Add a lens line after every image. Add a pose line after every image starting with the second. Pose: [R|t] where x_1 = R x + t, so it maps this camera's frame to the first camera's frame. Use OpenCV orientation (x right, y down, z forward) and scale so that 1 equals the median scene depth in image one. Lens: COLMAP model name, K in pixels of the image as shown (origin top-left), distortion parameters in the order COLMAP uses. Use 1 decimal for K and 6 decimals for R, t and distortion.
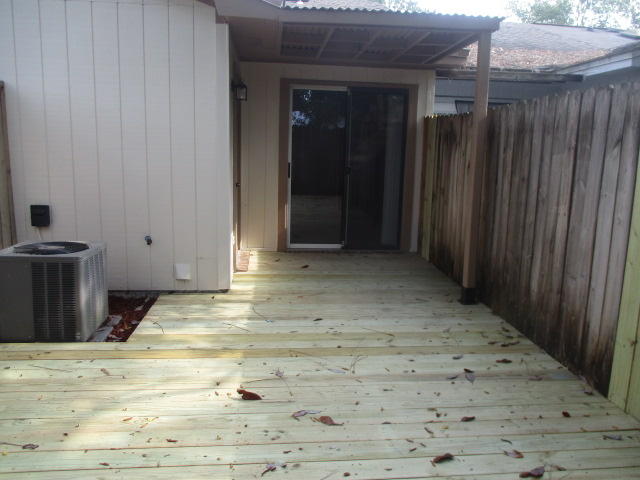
lens RADIAL K [[531.7, 0, 333.6], [0, 531.7, 237.7], [0, 0, 1]] dist [-0.020428, 0.005939]
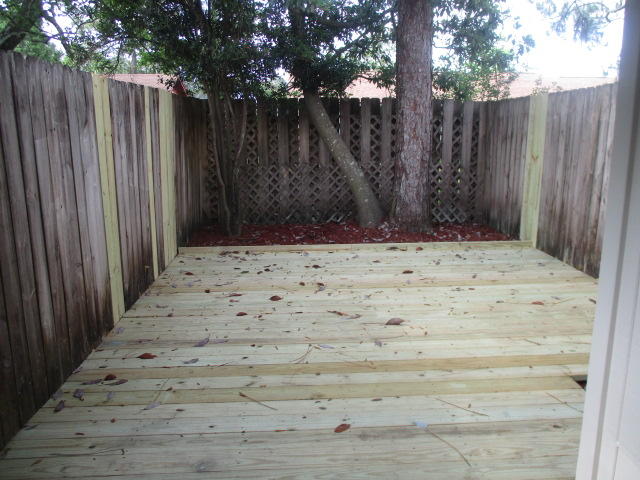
lens RADIAL K [[531.7, 0, 333.6], [0, 531.7, 237.7], [0, 0, 1]] dist [-0.020428, 0.005939]
pose [[-0.998224, -0.043456, 0.040740, -0.038962], [-0.025162, 0.927549, 0.372854, -0.307764], [-0.053991, 0.371167, -0.926995, 1.682590]]
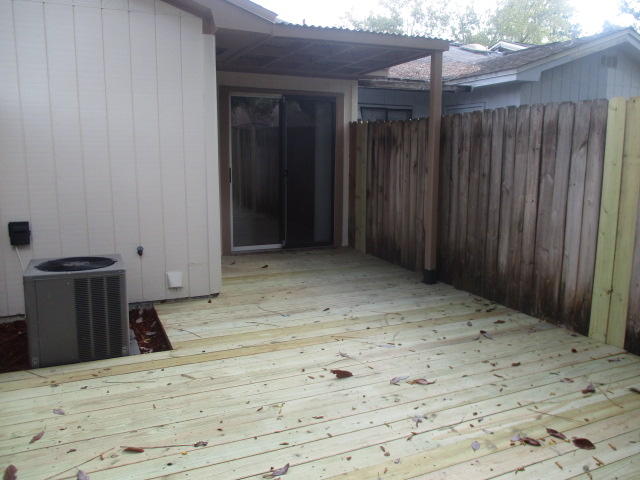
lens RADIAL K [[531.7, 0, 333.6], [0, 531.7, 237.7], [0, 0, 1]] dist [-0.020428, 0.005939]
pose [[0.947750, -0.072301, 0.310712, -0.393110], [0.073301, 0.997274, 0.008475, -0.001952], [-0.310478, 0.014743, 0.950466, -0.056119]]
